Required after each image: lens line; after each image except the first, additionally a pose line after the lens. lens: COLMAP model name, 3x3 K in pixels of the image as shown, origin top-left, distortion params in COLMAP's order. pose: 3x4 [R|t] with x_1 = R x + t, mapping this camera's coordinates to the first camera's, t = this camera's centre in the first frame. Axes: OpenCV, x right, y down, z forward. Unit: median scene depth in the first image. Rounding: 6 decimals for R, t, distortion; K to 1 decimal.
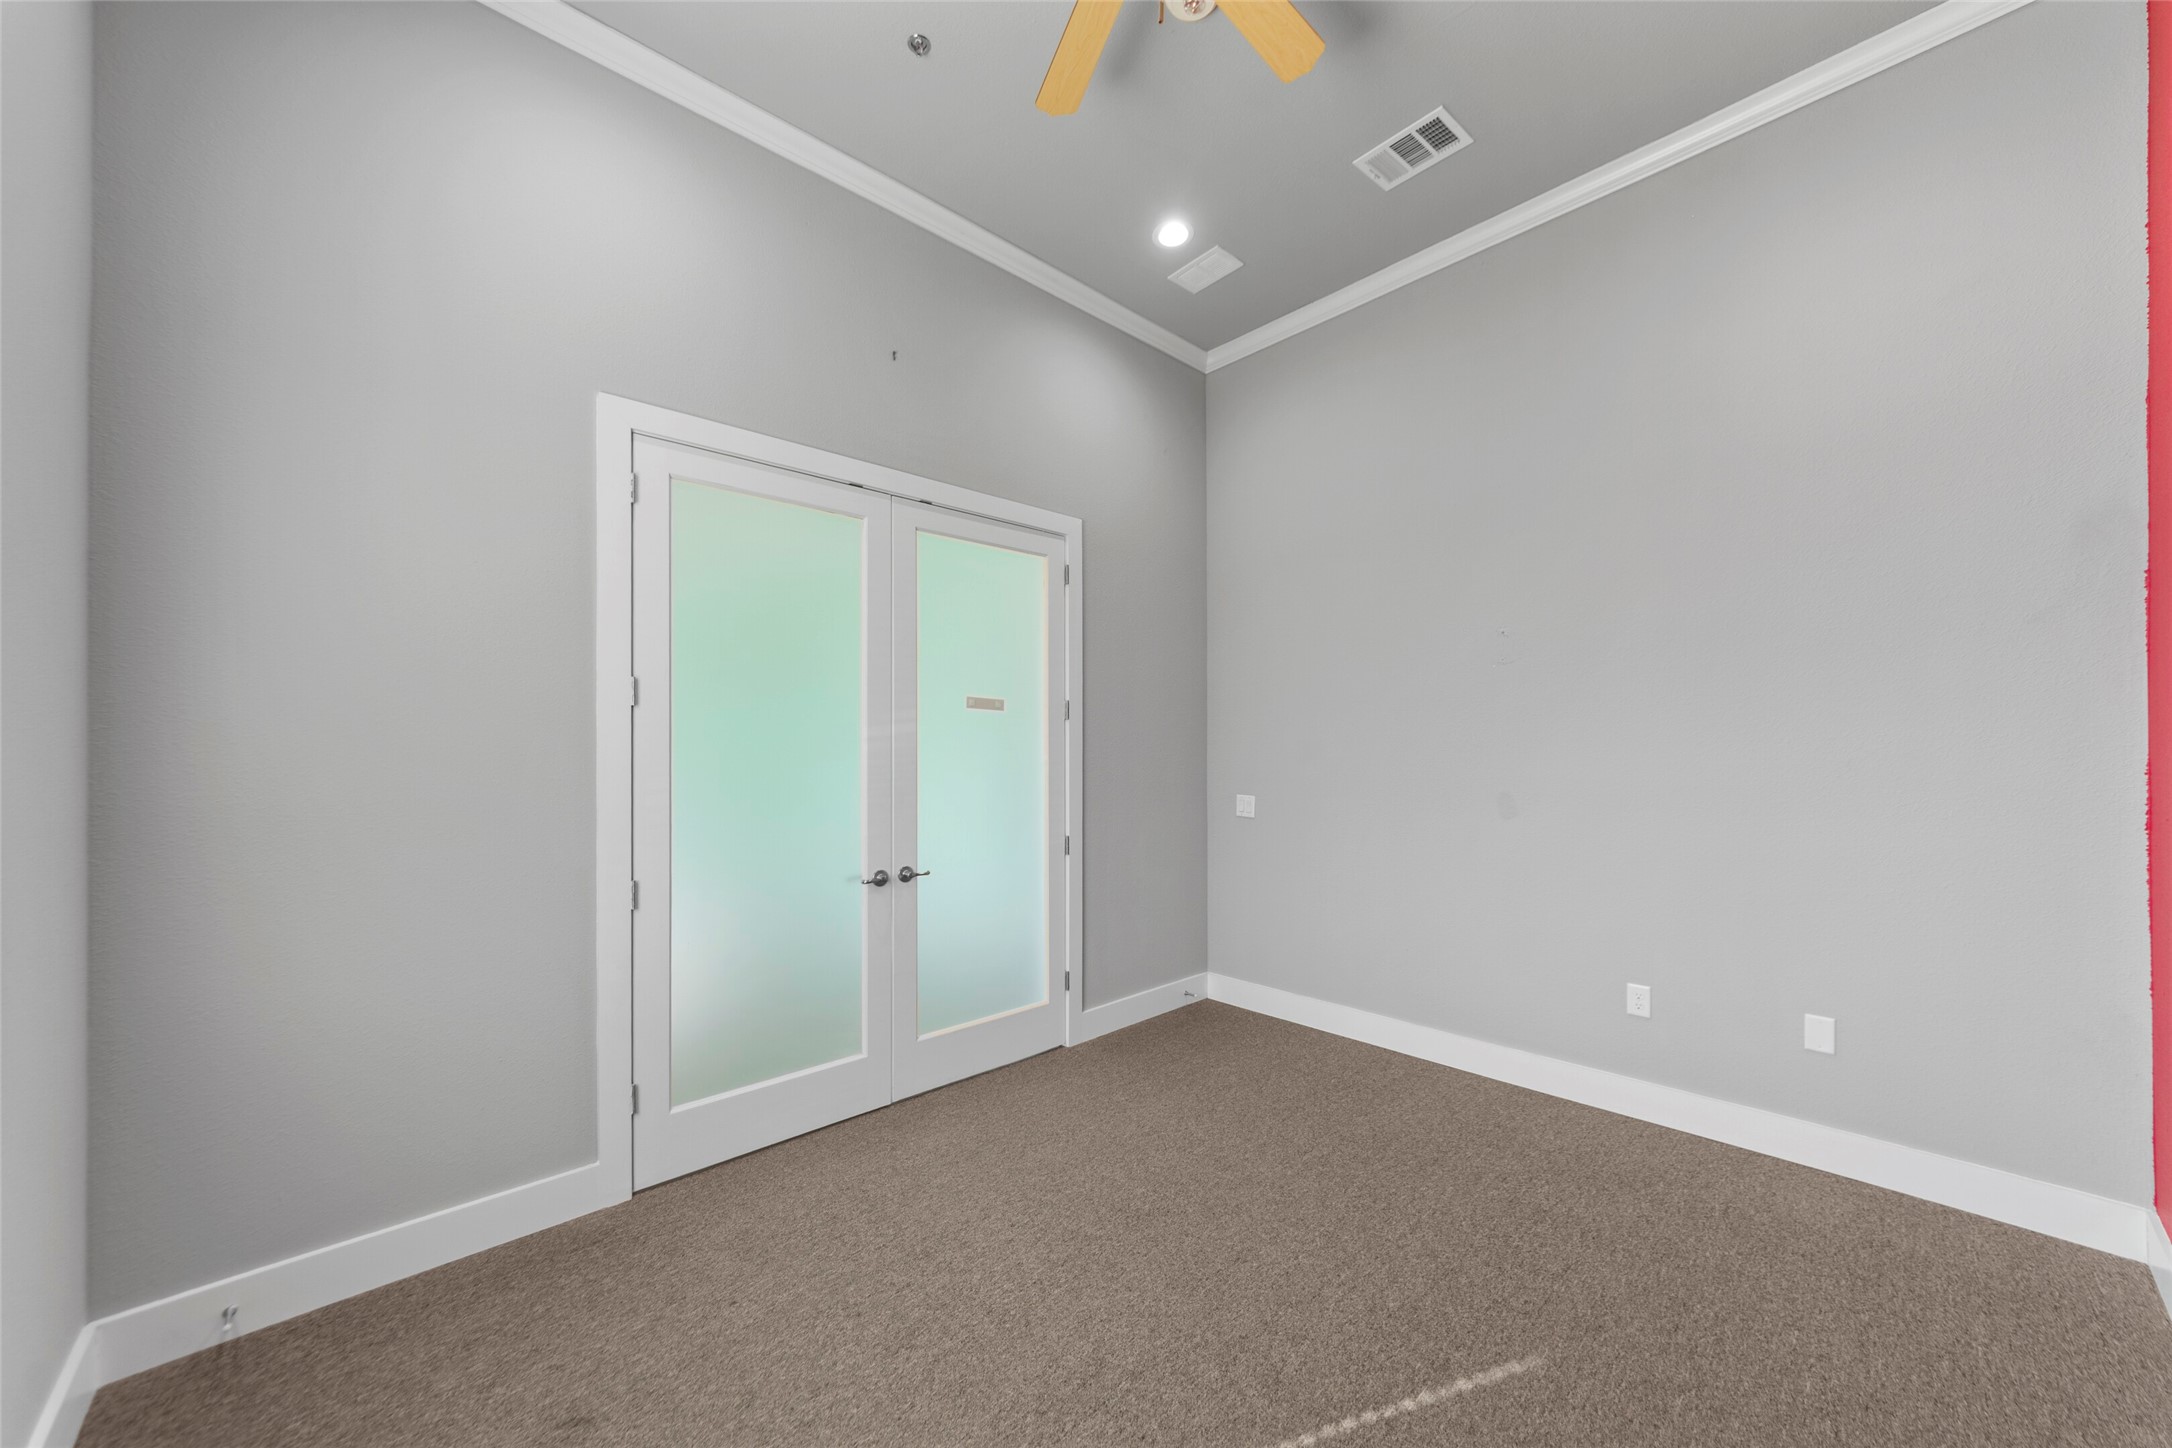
lens RADIAL K [[767.7, 0, 1098.6], [0, 767.7, 753.7], [0, 0, 1]] dist [0.001610, 0.000011]
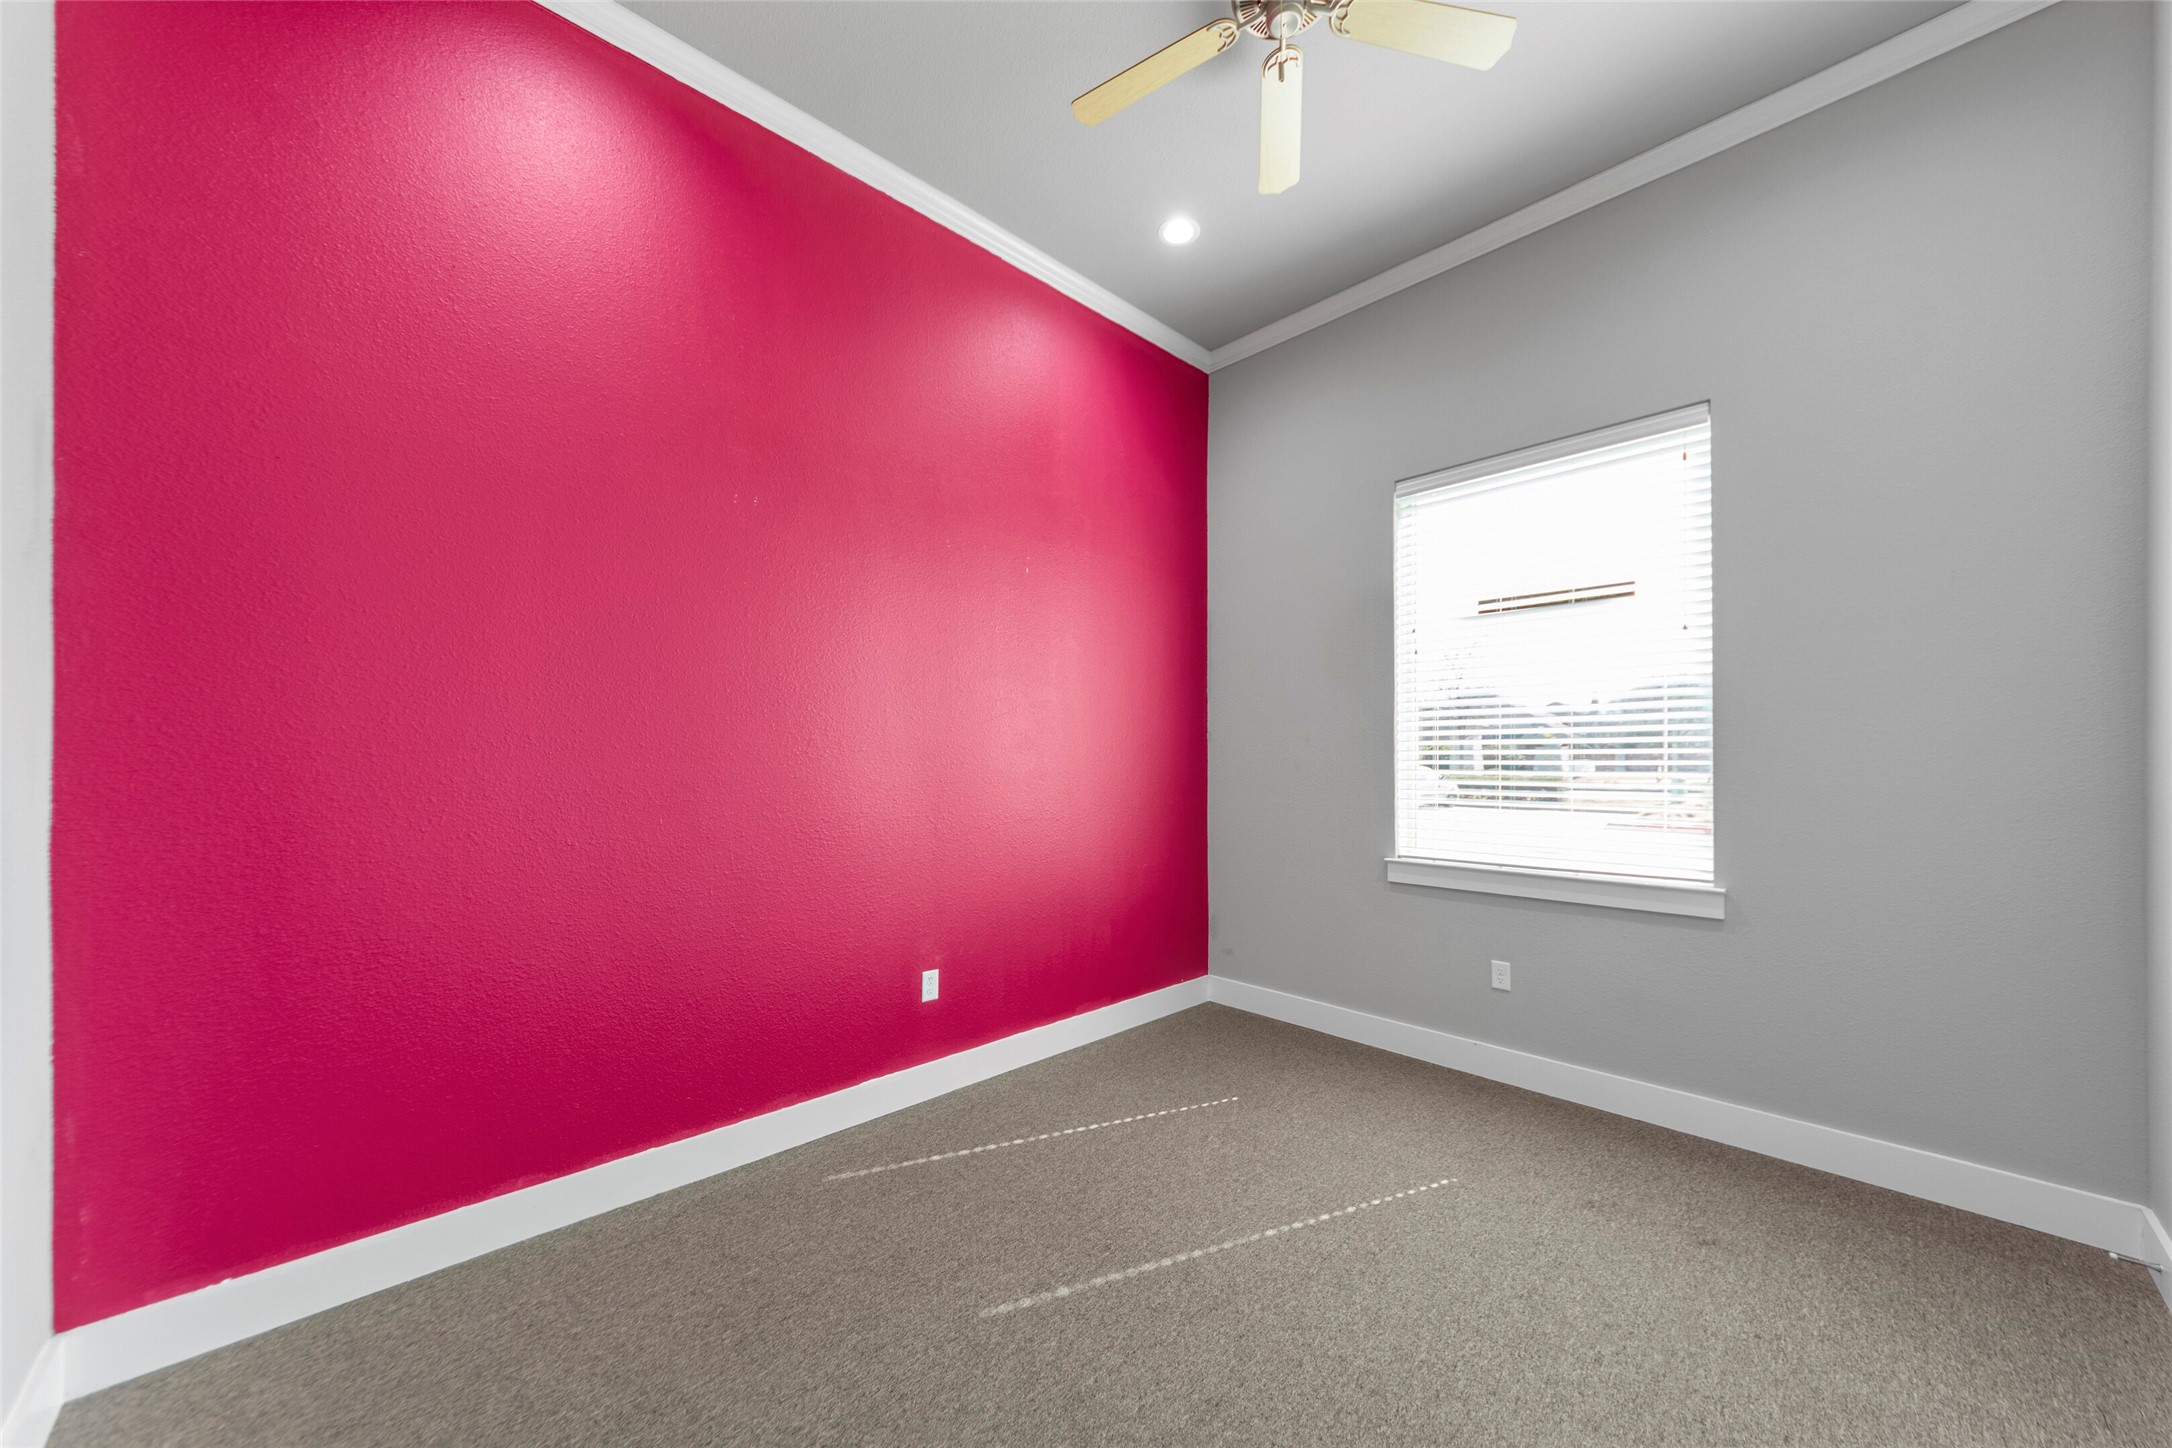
lens RADIAL K [[767.7, 0, 1098.6], [0, 767.7, 753.7], [0, 0, 1]] dist [0.001610, 0.000011]
pose [[-0.998349, 0.005588, -0.057158, 0.233434], [0.005778, 0.999978, -0.003148, 0.004124], [0.057140, -0.003473, -0.998360, 1.185961]]
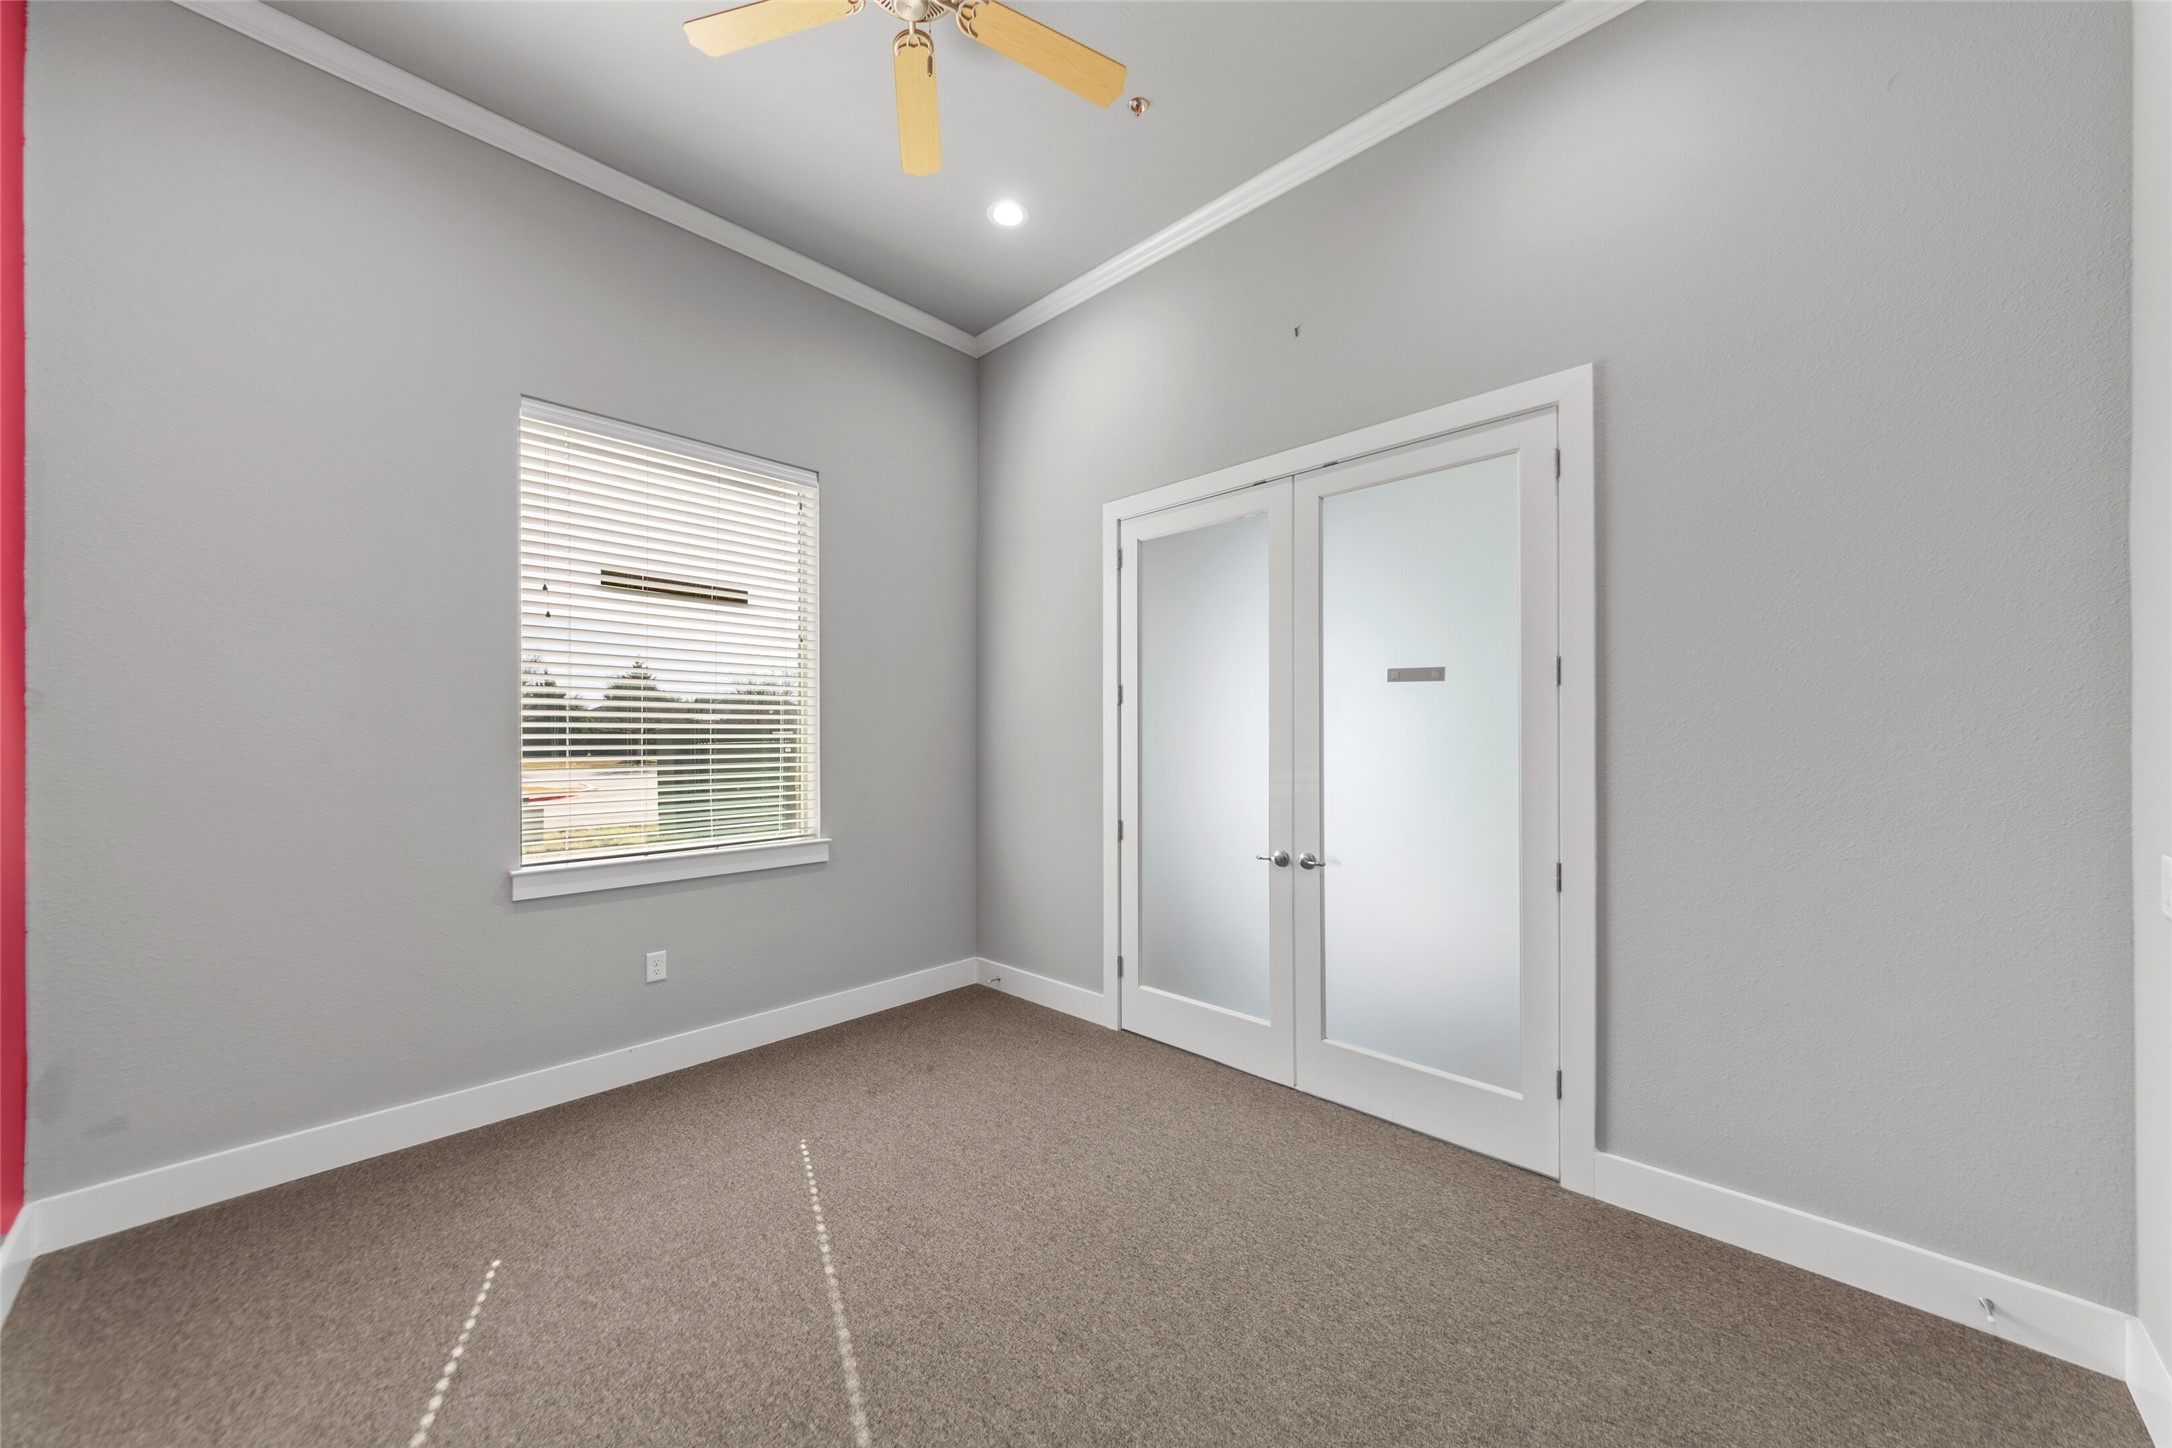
lens RADIAL K [[766.4, 0, 1081.2], [0, 766.4, 736.3], [0, 0, 1]] dist [0.002697, 0.000130]
pose [[0.066849, 0.004290, -0.997754, 0.691057], [-0.000756, 0.999991, 0.004249, -0.003383], [0.997763, 0.000470, 0.066852, 0.648652]]
